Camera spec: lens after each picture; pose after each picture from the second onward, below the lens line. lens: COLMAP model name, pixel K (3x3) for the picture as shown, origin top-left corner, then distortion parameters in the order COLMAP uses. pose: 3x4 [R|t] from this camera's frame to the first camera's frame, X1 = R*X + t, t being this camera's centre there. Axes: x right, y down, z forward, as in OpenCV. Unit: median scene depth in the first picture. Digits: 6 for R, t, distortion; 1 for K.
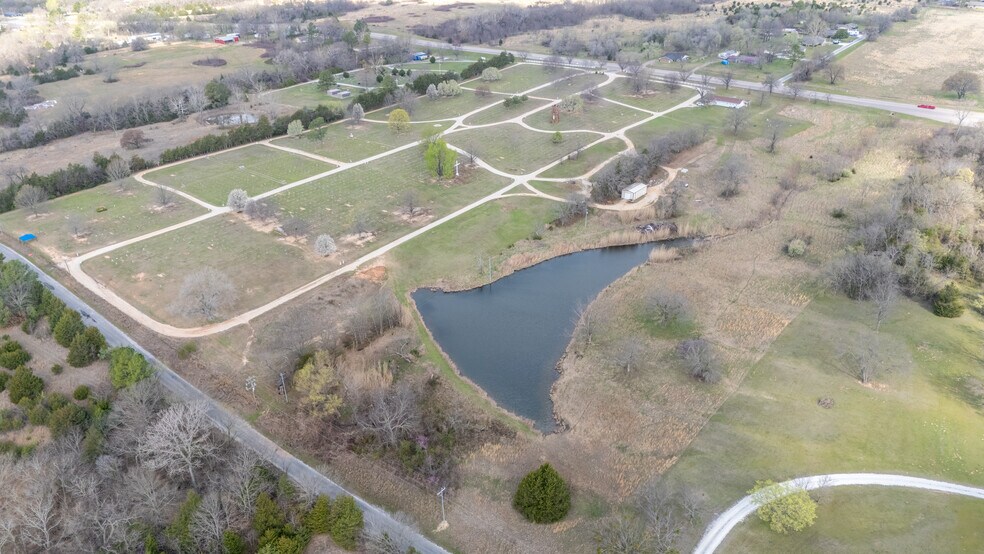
lens RADIAL K [[734.7, 0, 492.0], [0, 734.7, 277.0], [0, 0, 1]] dist [0.059350, -0.000348]
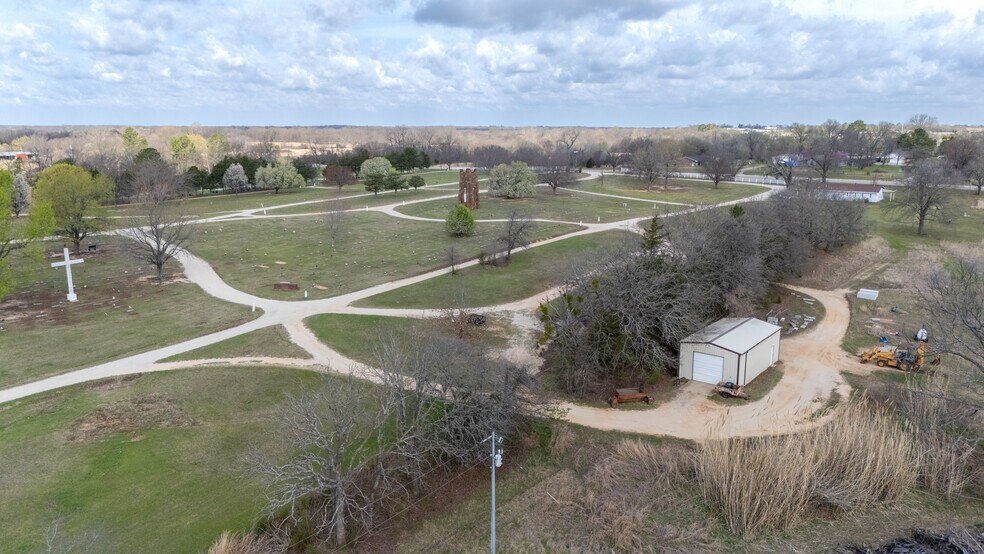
lens RADIAL K [[734.7, 0, 492.0], [0, 734.7, 277.0], [0, 0, 1]] dist [0.059350, -0.000348]
pose [[0.999661, 0.011052, 0.023572, 0.110086], [-0.004154, 0.961535, -0.274652, -0.072648], [-0.025700, 0.274461, 0.961255, 0.752859]]
